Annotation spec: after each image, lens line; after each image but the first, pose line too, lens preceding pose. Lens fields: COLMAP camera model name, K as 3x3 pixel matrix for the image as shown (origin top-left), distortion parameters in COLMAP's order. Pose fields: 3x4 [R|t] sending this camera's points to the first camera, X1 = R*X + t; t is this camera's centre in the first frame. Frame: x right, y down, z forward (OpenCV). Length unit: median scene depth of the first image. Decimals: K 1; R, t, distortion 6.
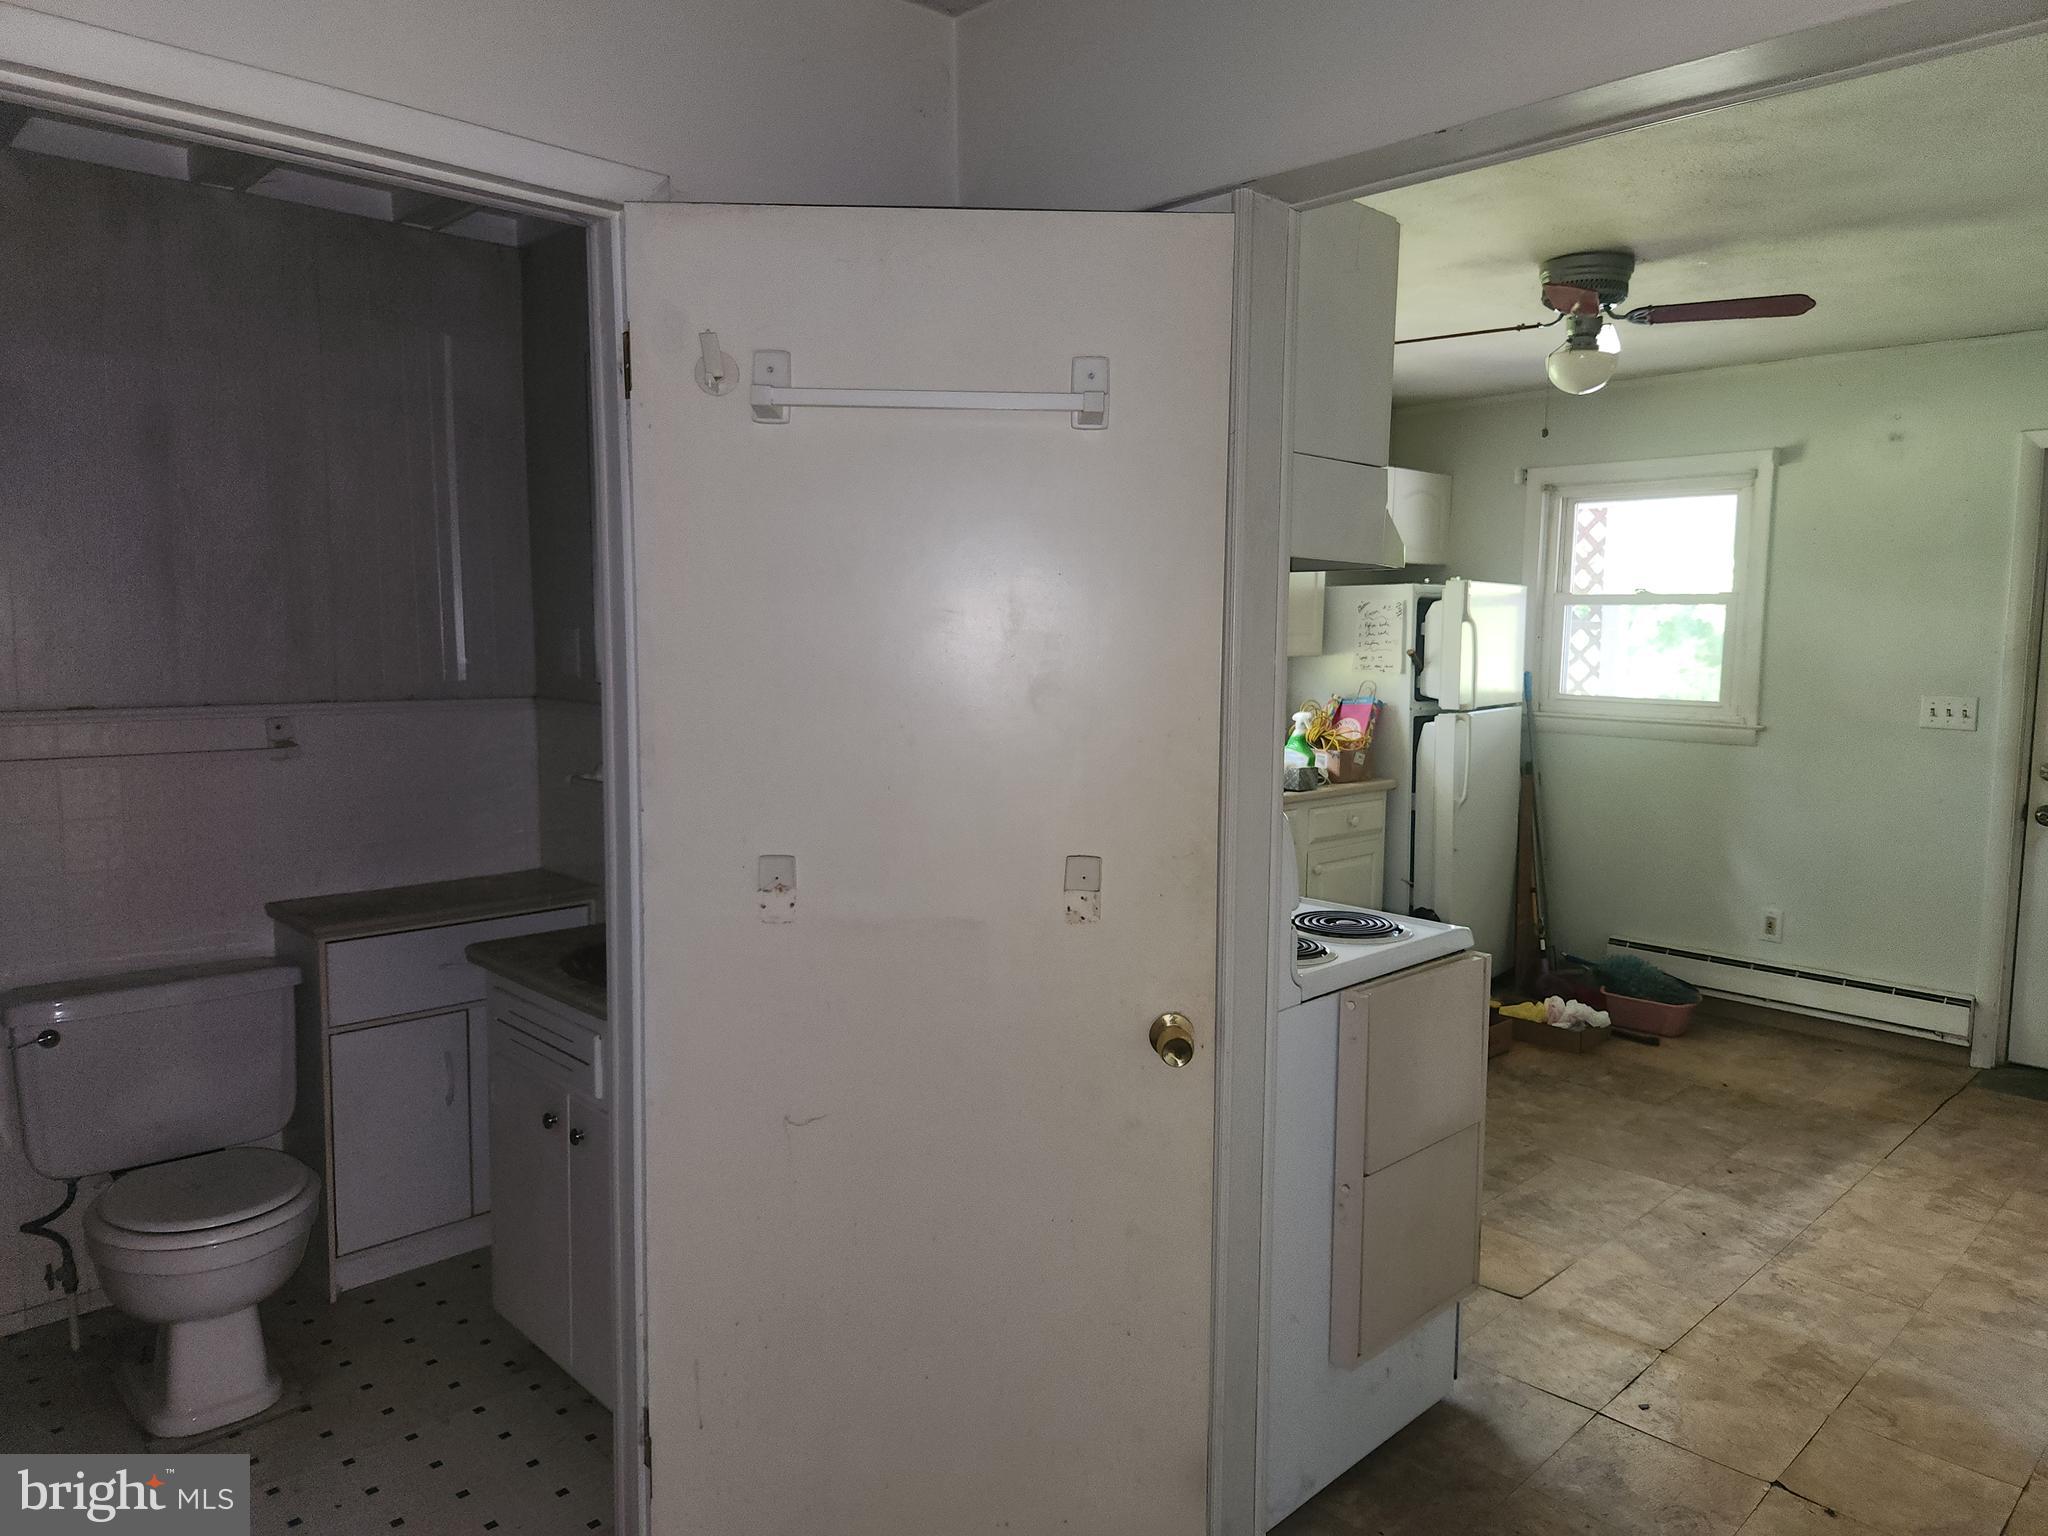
lens RADIAL K [[1380.5, 0, 1058.0], [0, 1380.5, 744.0], [0, 0, 1]] dist [0.081683, -0.064134]
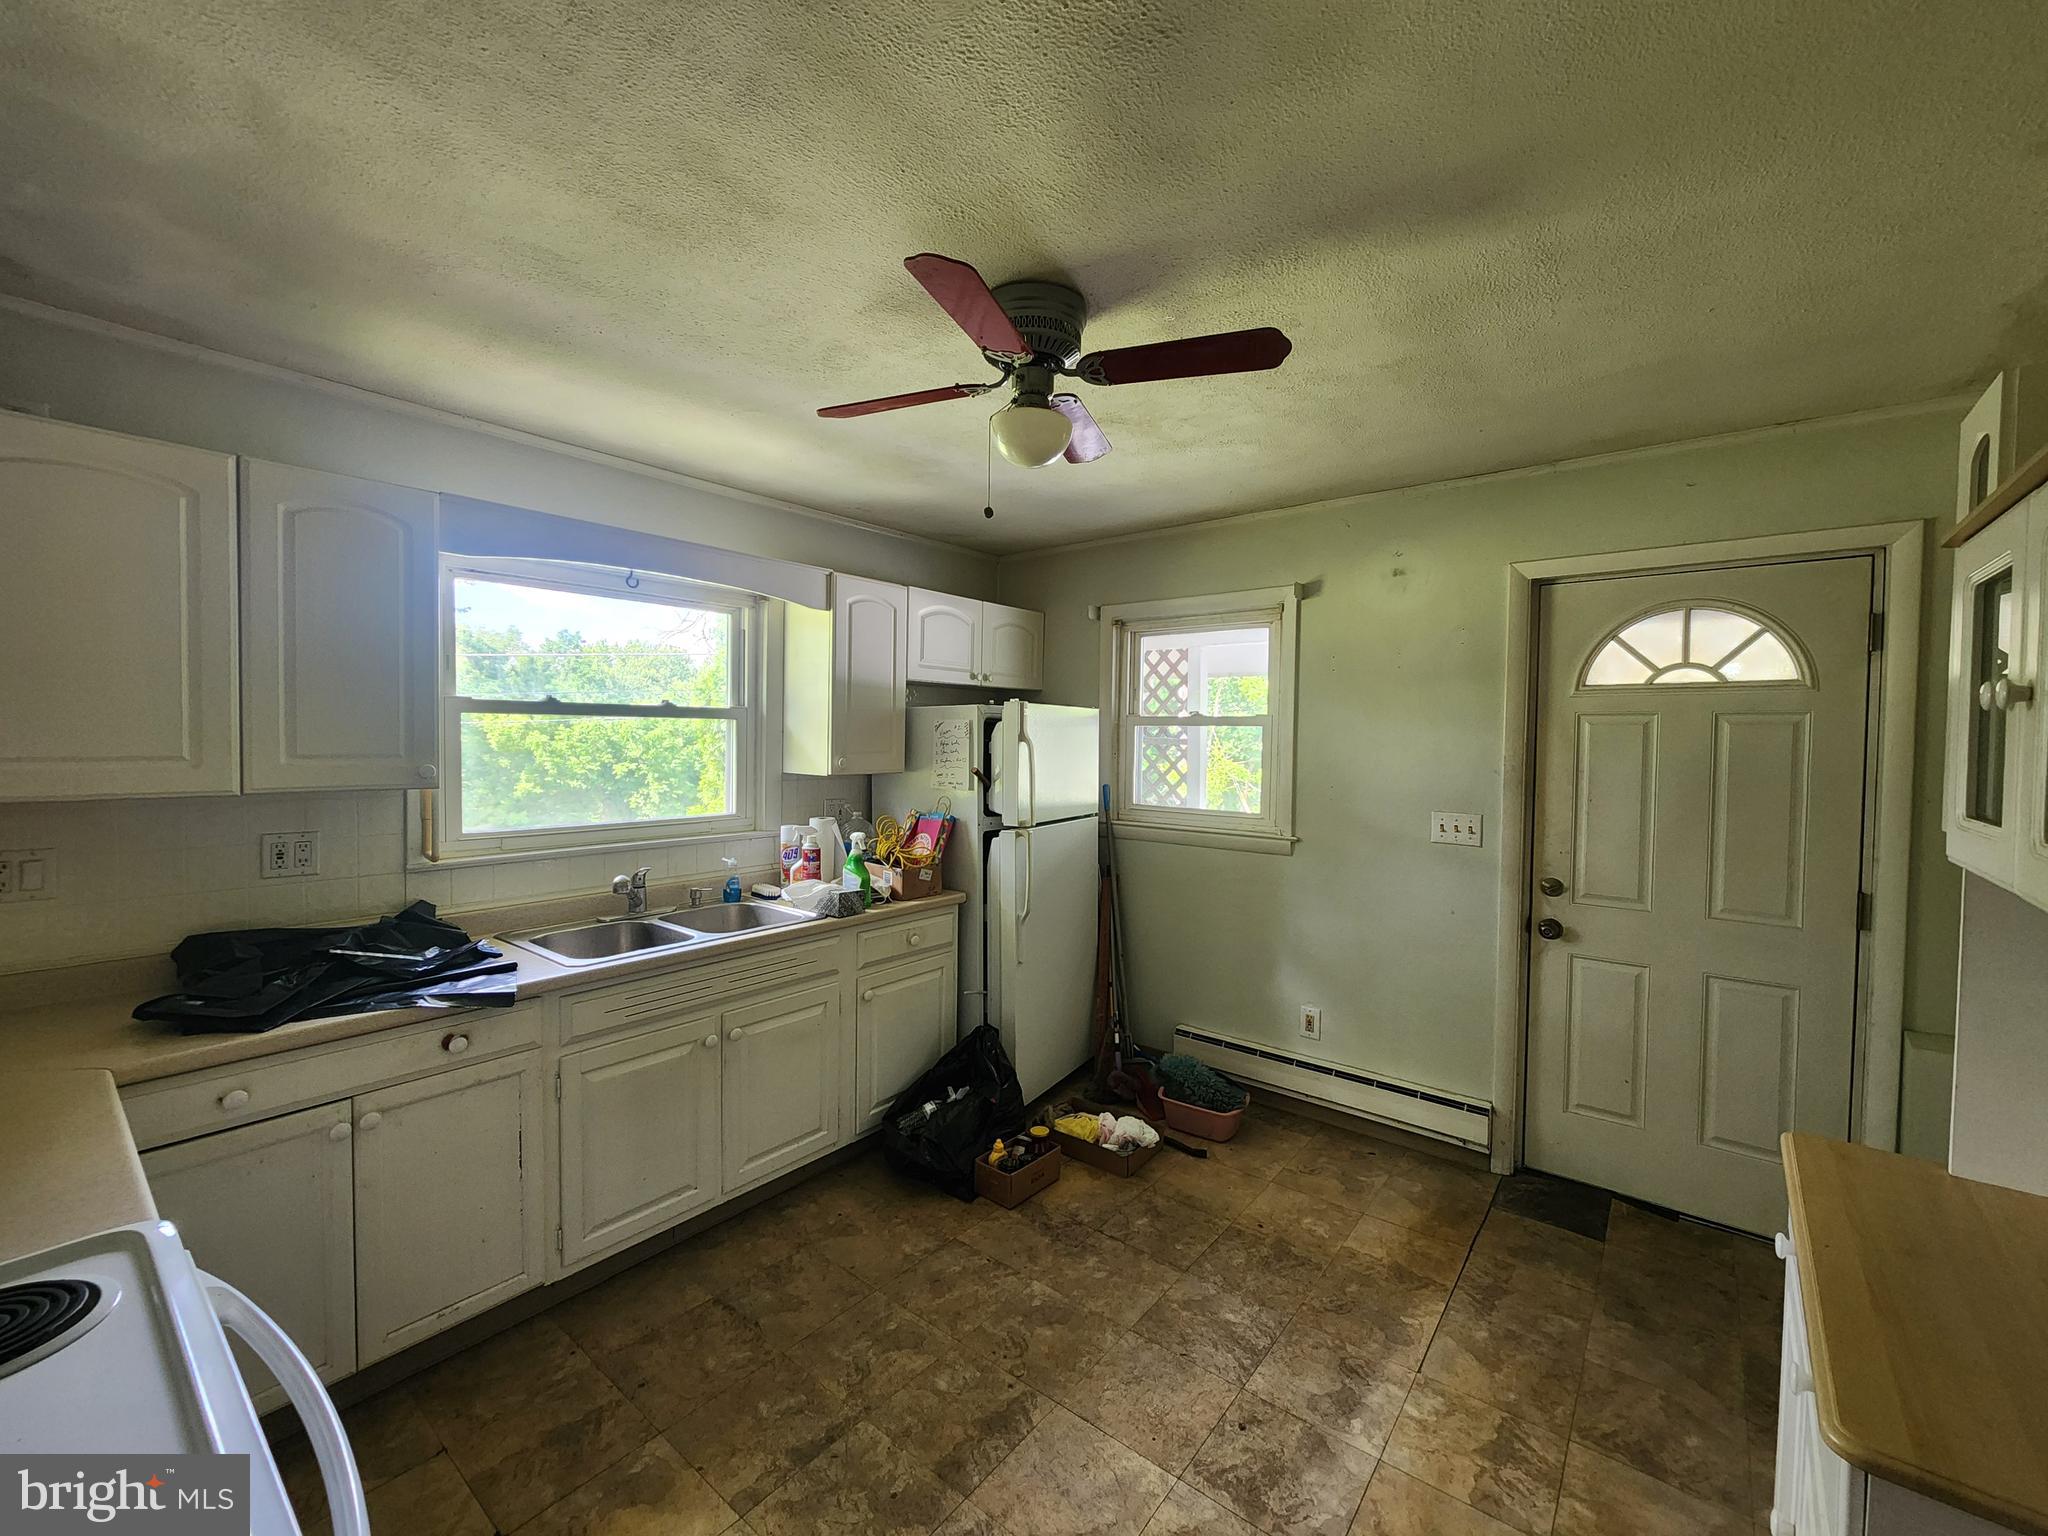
lens RADIAL K [[833.7, 0, 1016.5], [0, 833.7, 748.3], [0, 0, 1]] dist [0.003132, 0.000038]
pose [[0.995283, -0.001834, 0.097001, 0.227151], [0.008678, 0.997496, -0.070183, -0.039018], [-0.096629, 0.070694, 0.992807, 0.381385]]
